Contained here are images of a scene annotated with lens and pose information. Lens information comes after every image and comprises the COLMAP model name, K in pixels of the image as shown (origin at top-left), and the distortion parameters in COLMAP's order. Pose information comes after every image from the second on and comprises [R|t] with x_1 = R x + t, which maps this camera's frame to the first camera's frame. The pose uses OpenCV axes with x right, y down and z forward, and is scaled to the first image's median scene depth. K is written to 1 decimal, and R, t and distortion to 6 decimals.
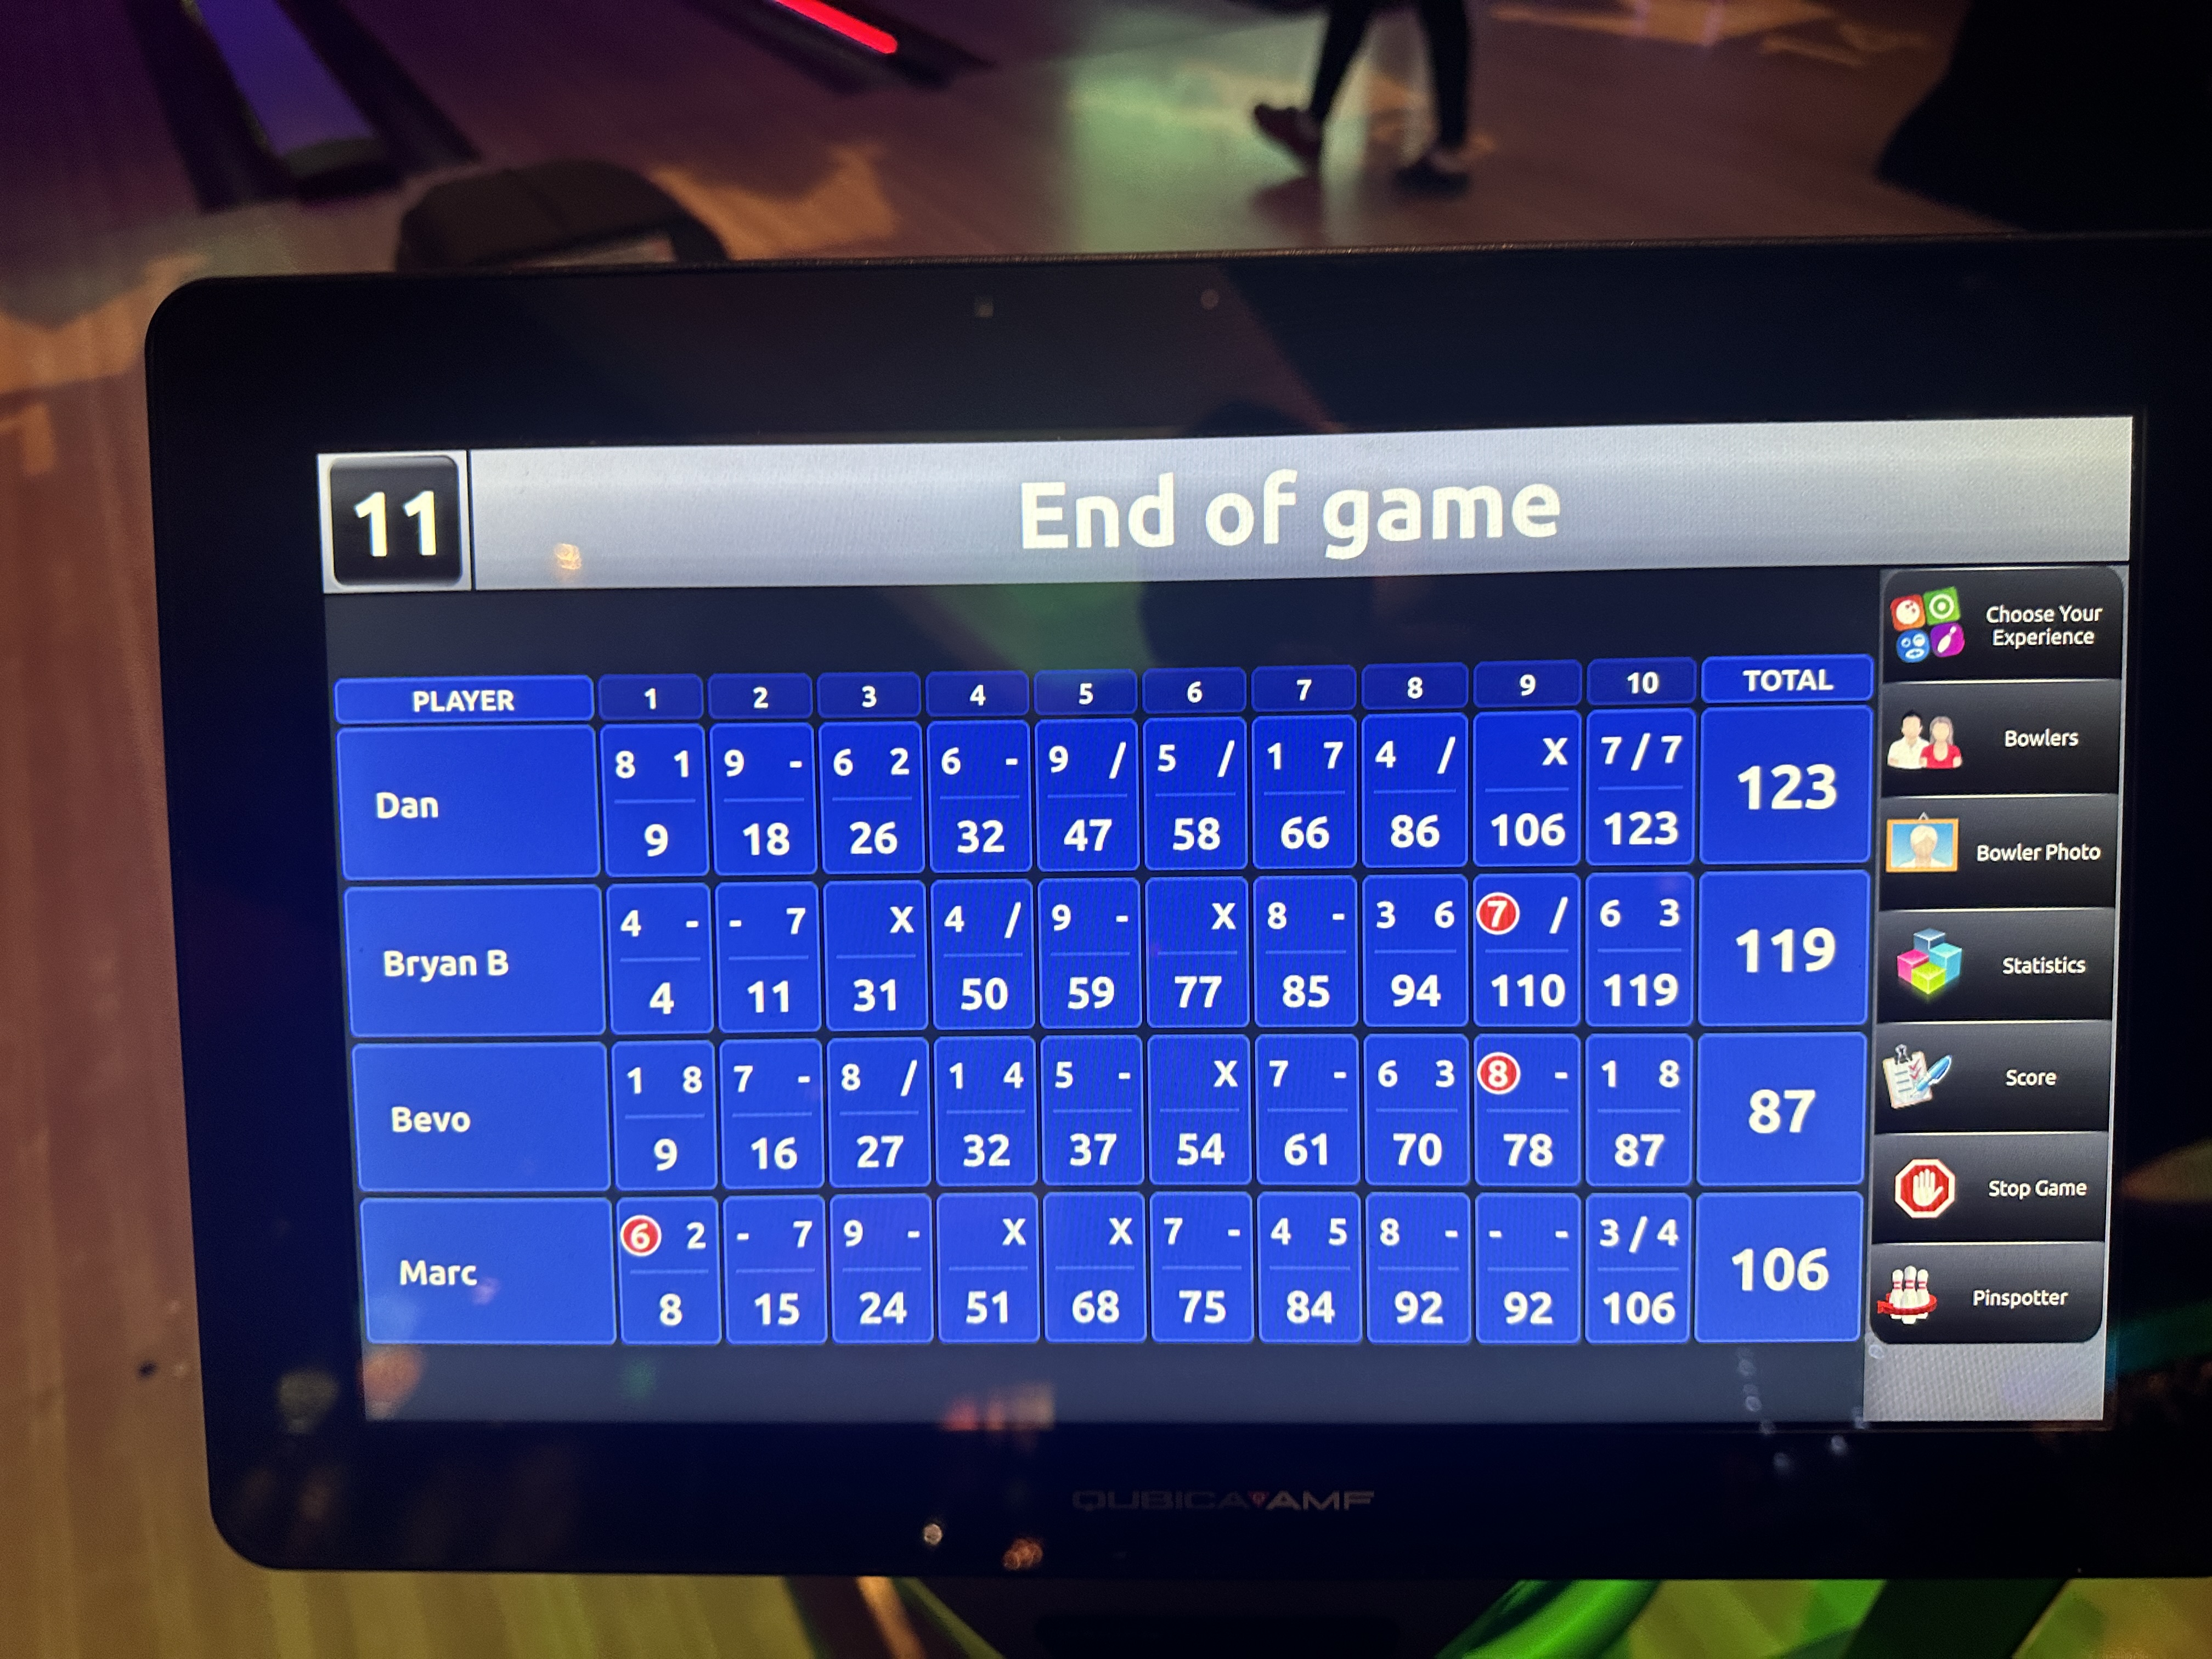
lens RADIAL K [[1586.7, 0, 1037.6], [0, 1586.7, 830.8], [0, 0, 1]] dist [-0.002595, -0.000130]
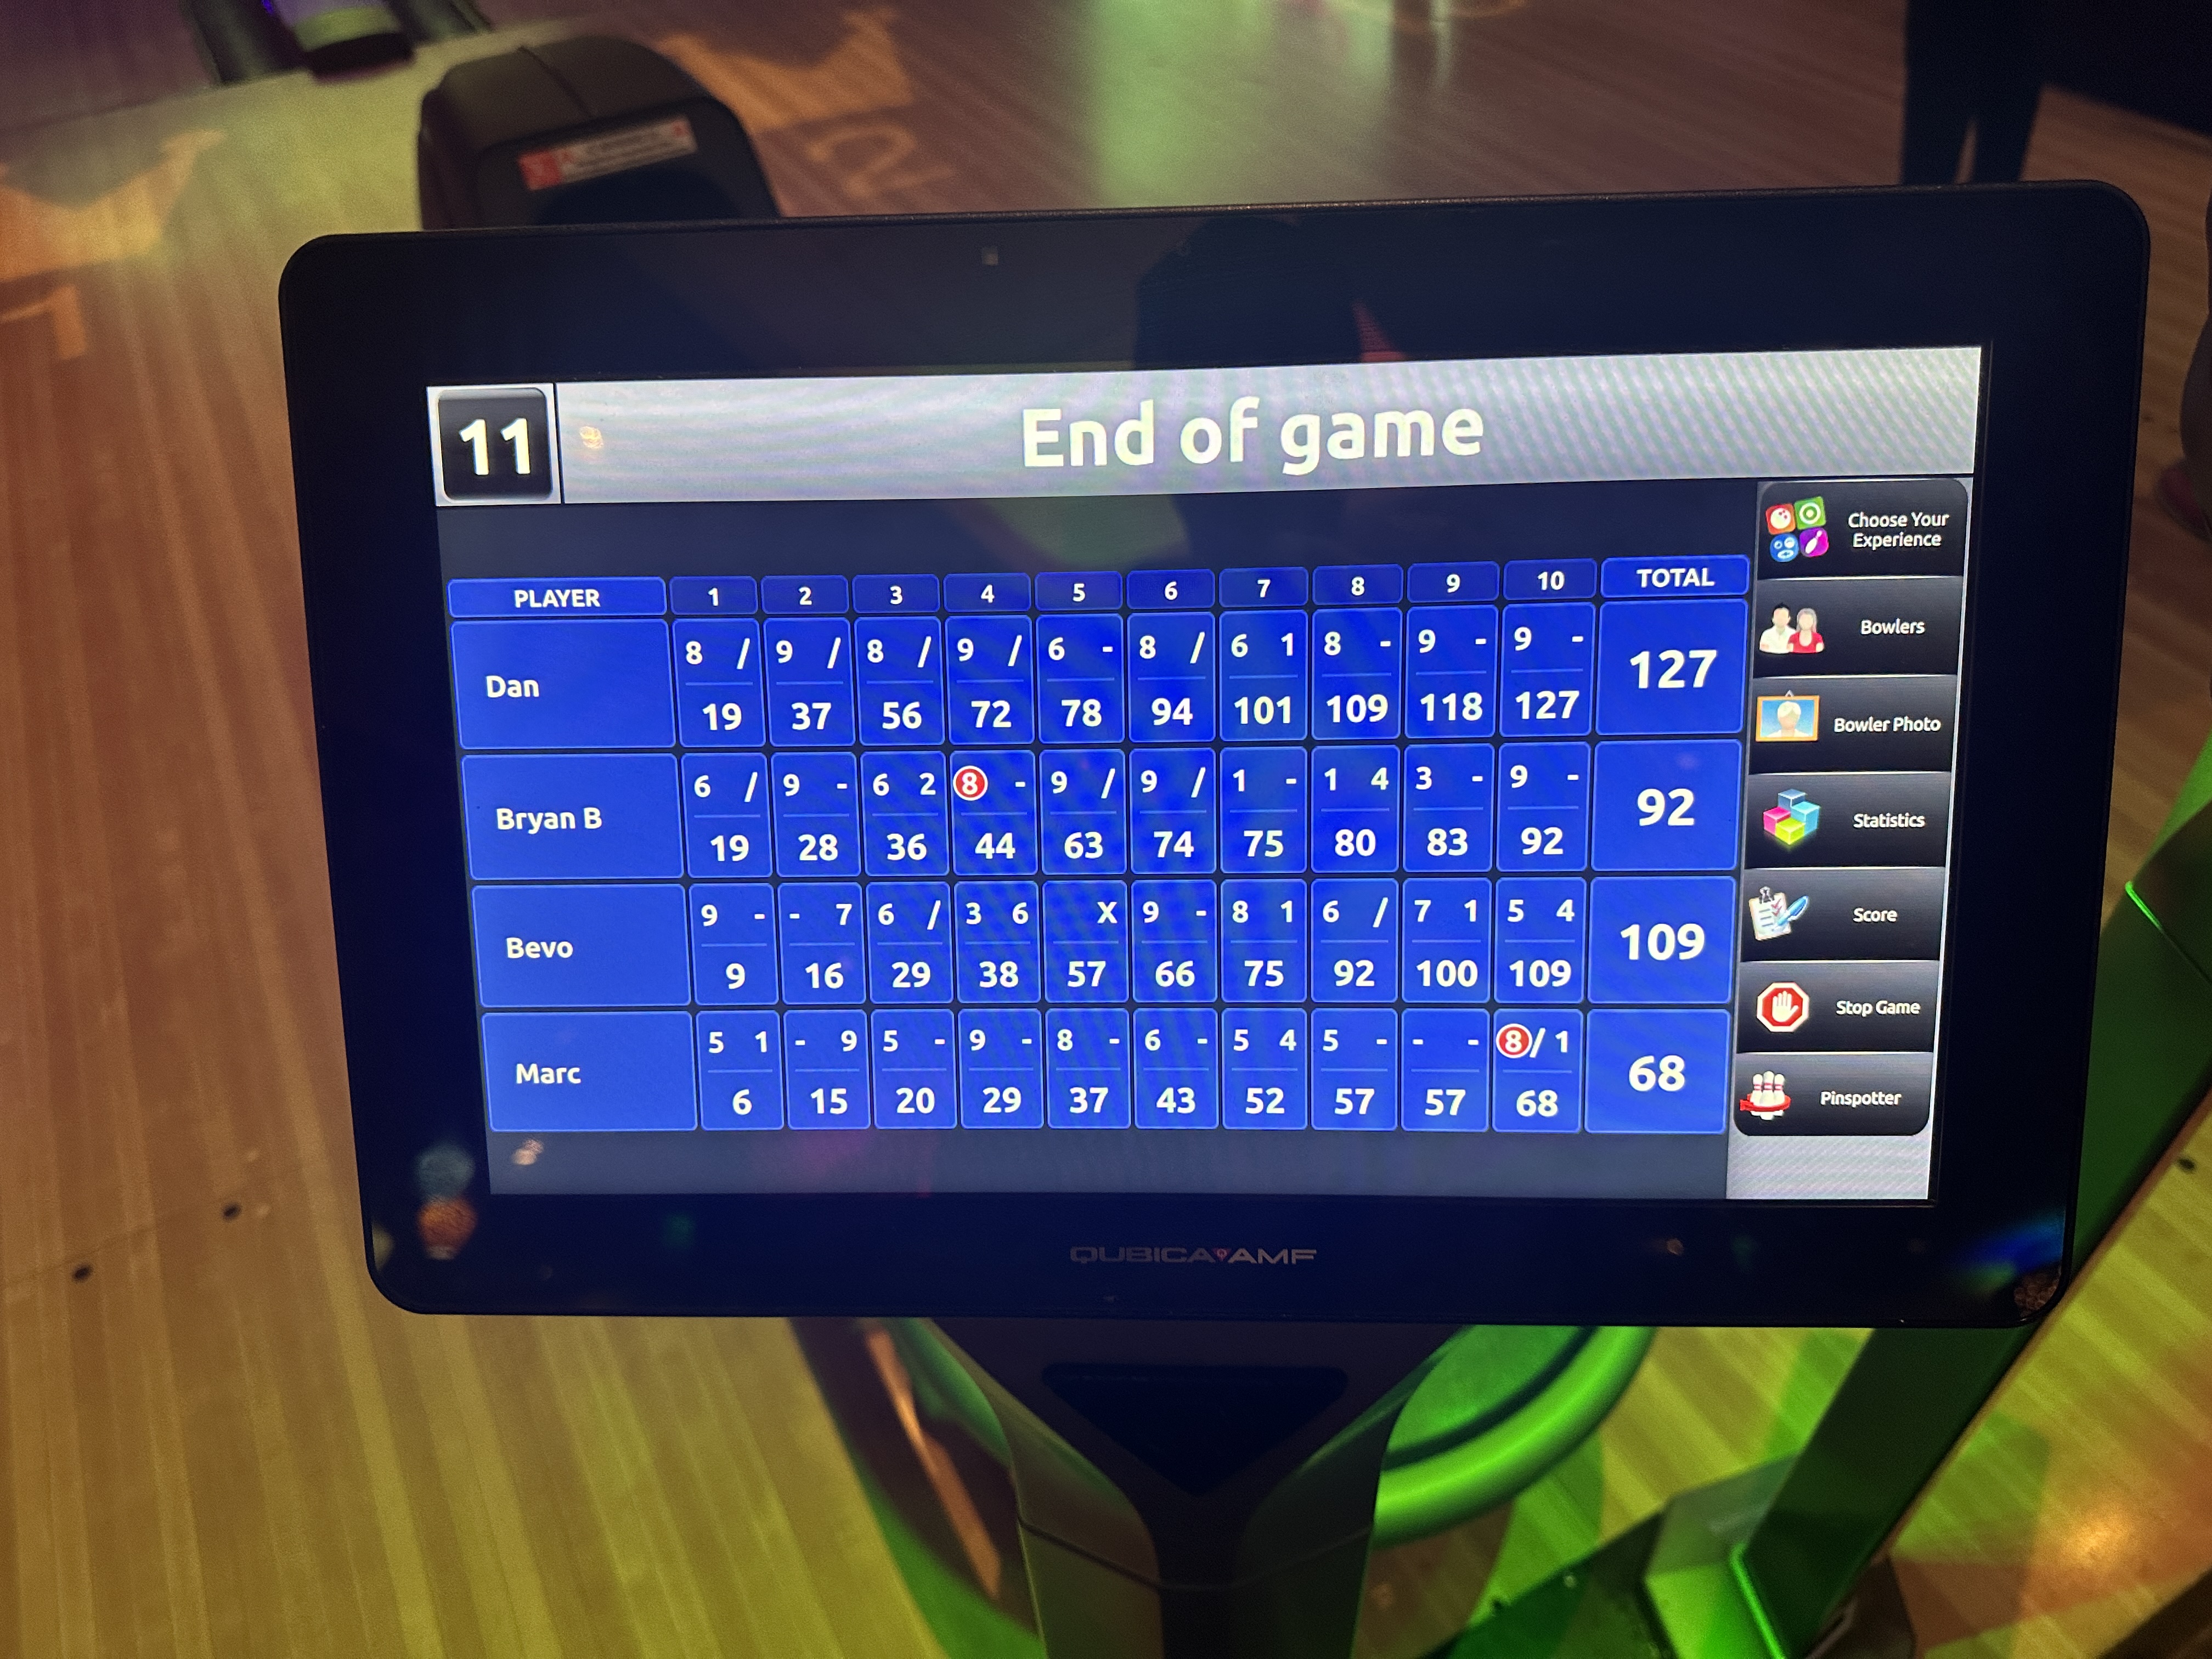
lens RADIAL K [[1906.3, 0, 1098.8], [0, 1906.3, 944.4], [0, 0, 1]] dist [0.098257, -0.257824]
pose [[0.999982, -0.001782, 0.005737, 0.035858], [0.001073, 0.992634, 0.121151, 0.001917], [-0.005911, -0.121142, 0.992618, -0.448069]]
